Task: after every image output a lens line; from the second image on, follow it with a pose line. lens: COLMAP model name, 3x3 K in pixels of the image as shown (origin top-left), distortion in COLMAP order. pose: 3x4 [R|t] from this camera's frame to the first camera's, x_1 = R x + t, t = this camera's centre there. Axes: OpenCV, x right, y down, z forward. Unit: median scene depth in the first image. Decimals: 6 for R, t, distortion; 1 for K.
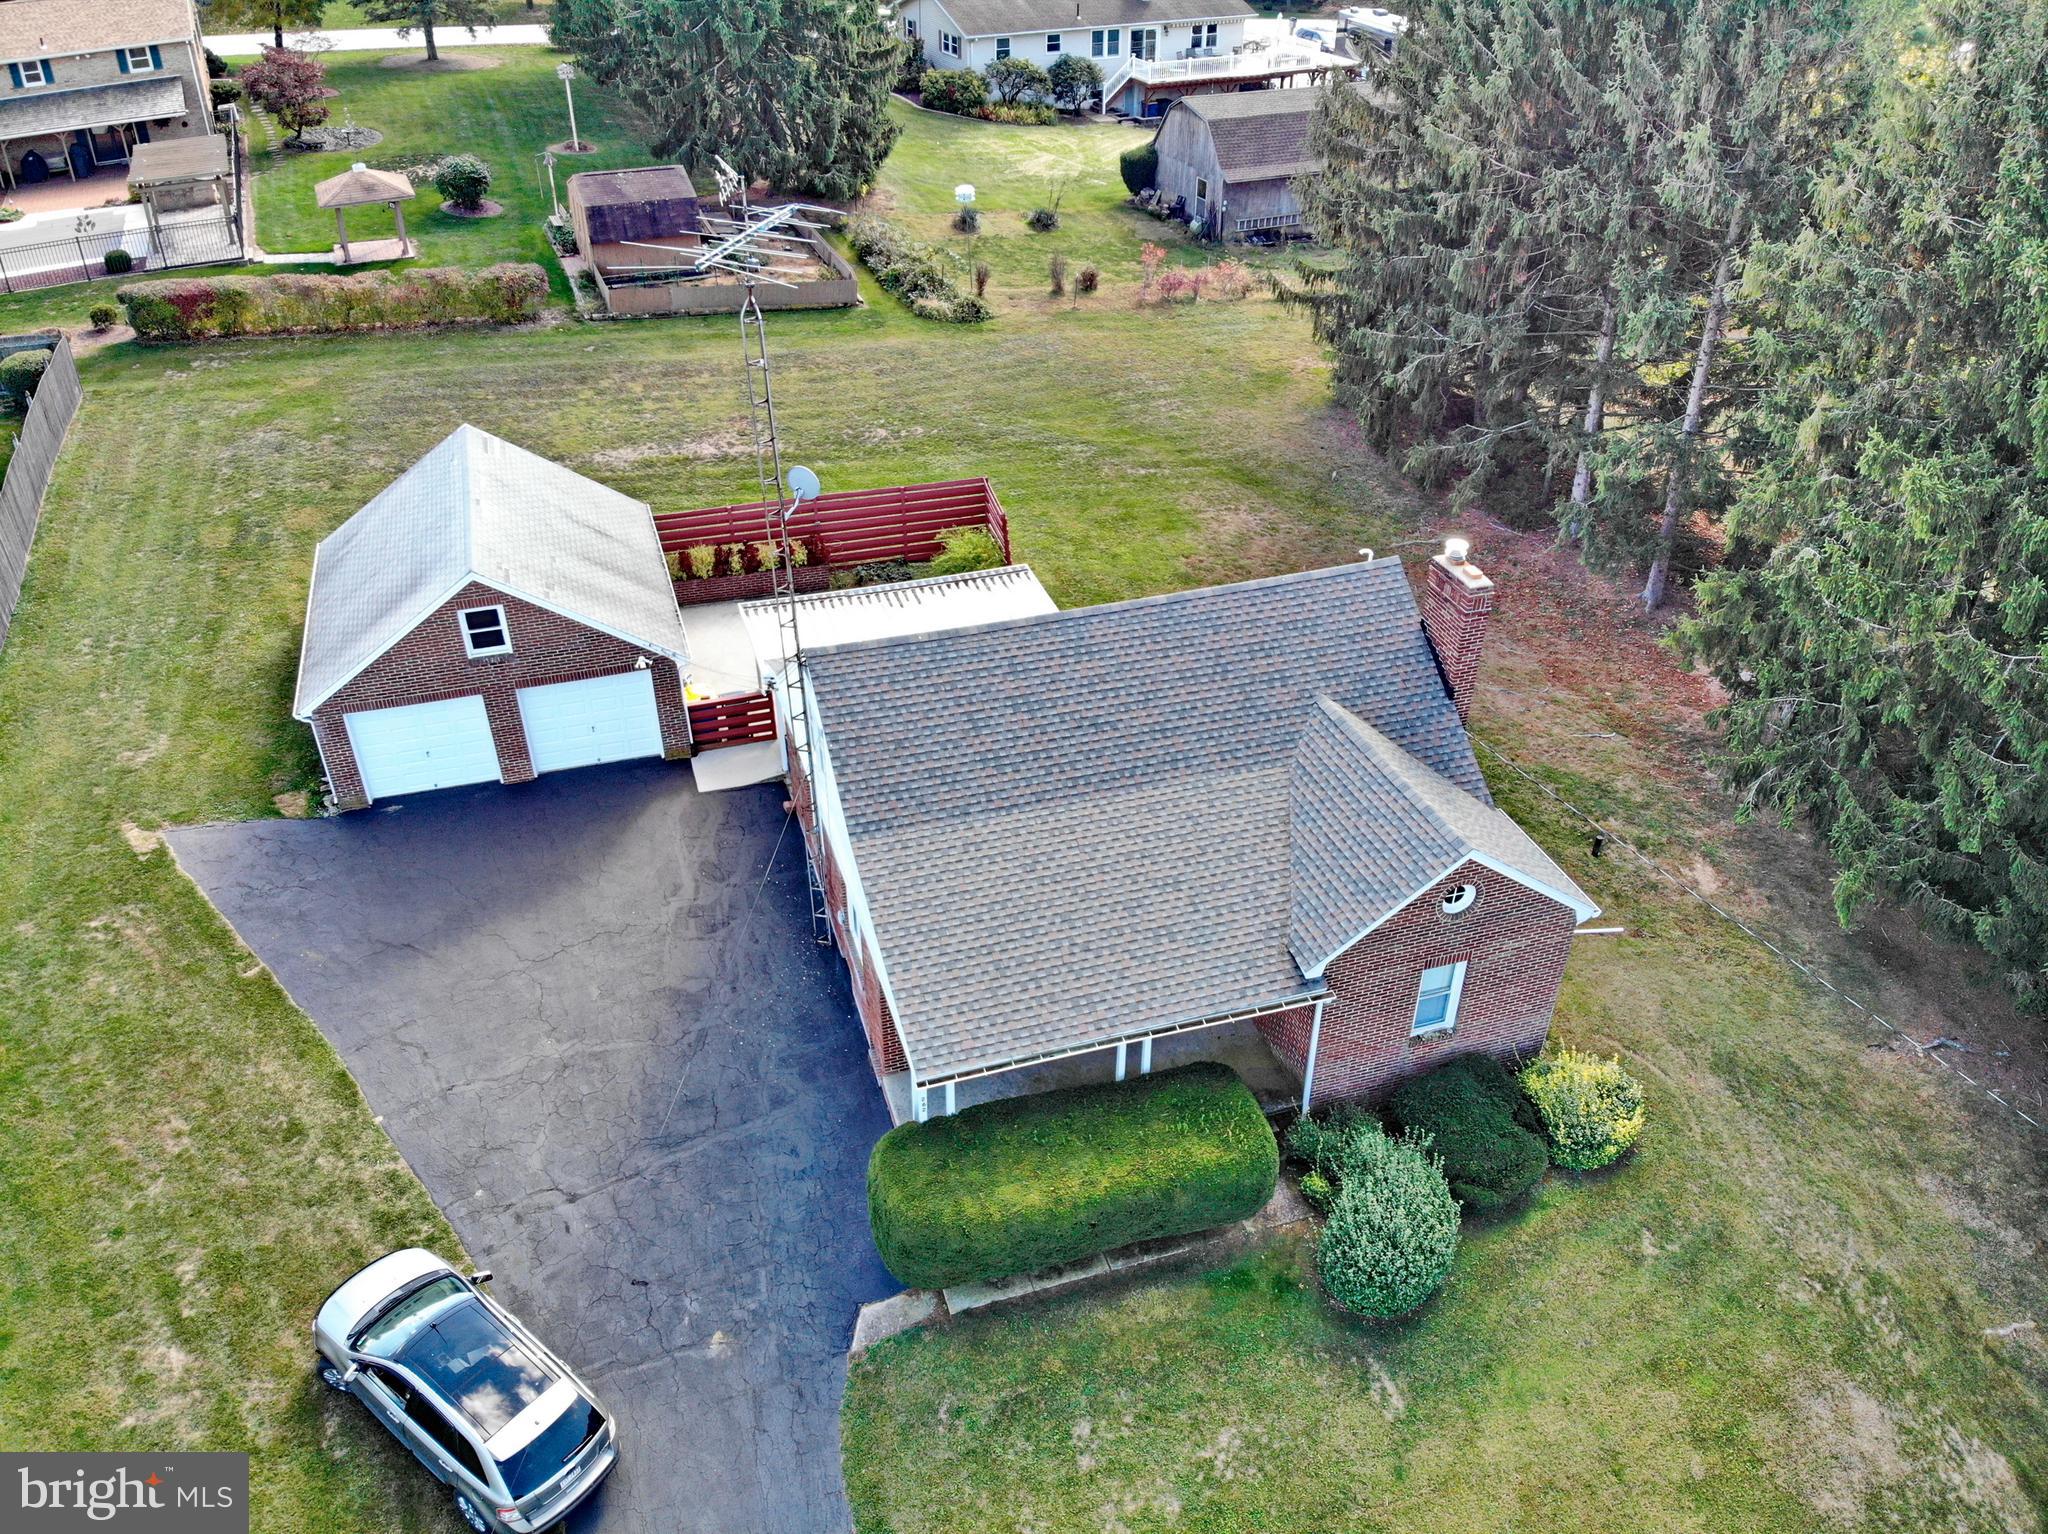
lens RADIAL K [[1499.8, 0, 1002.9], [0, 1499.8, 723.9], [0, 0, 1]] dist [0.076920, -0.199521]
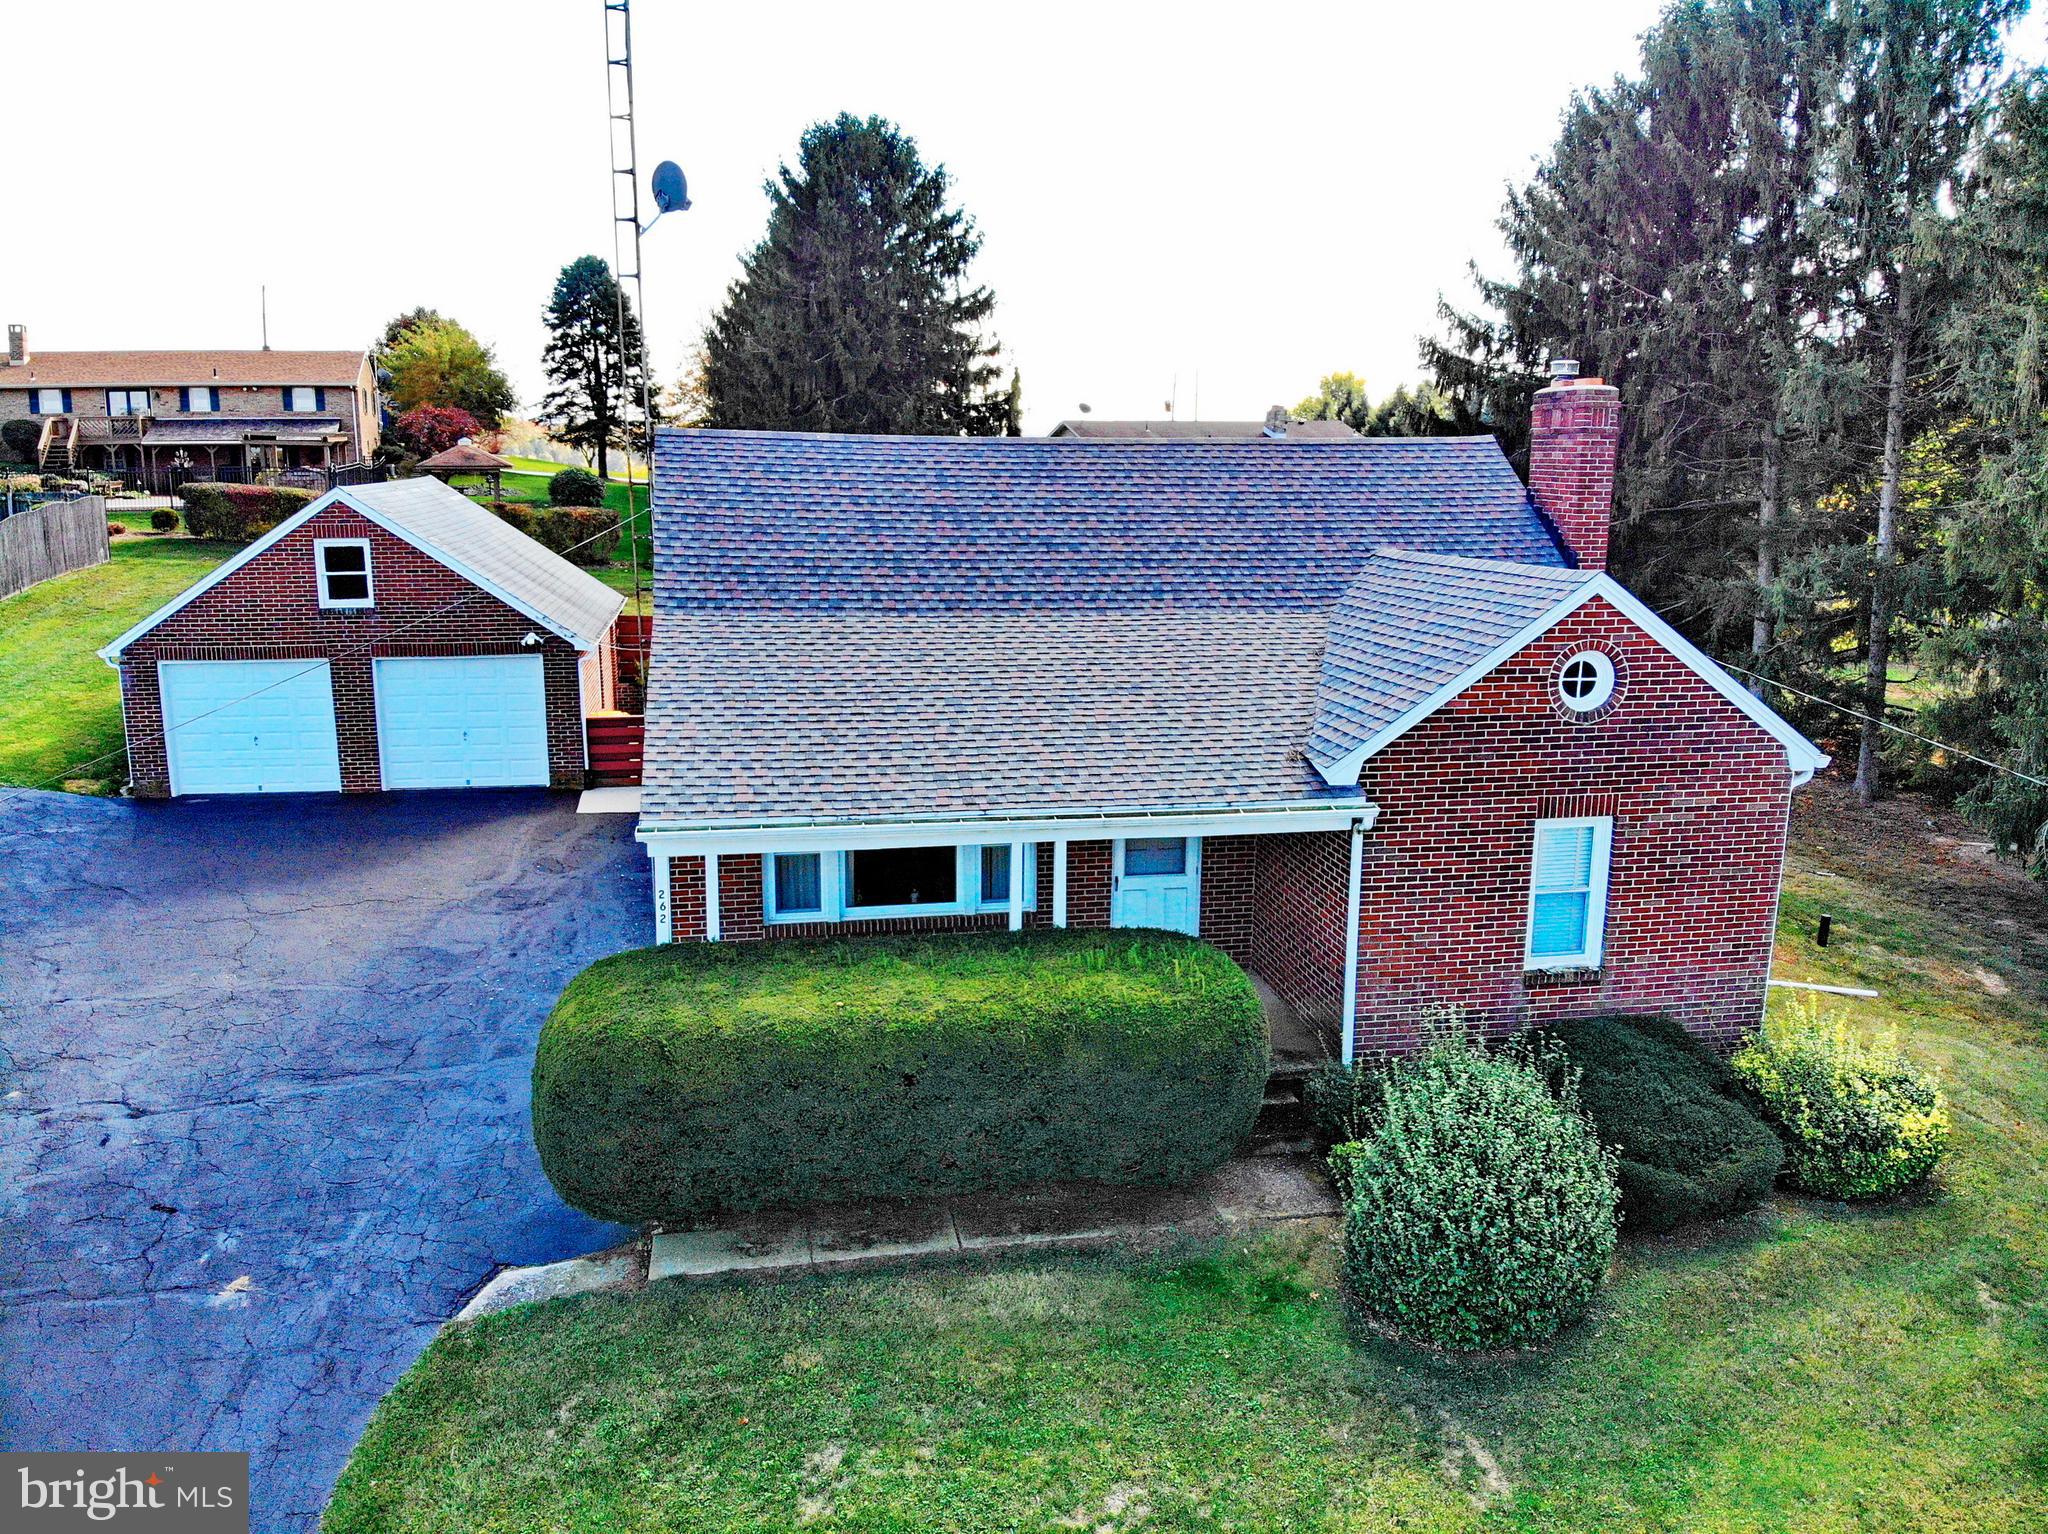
lens RADIAL K [[1483.3, 0, 1017.5], [0, 1483.3, 770.9], [0, 0, 1]] dist [0.029860, -0.126421]
pose [[0.992486, 0.034886, -0.117275, 0.142038], [-0.076169, 0.926276, -0.369068, 0.381351], [0.095754, 0.375228, 0.921973, 0.425927]]
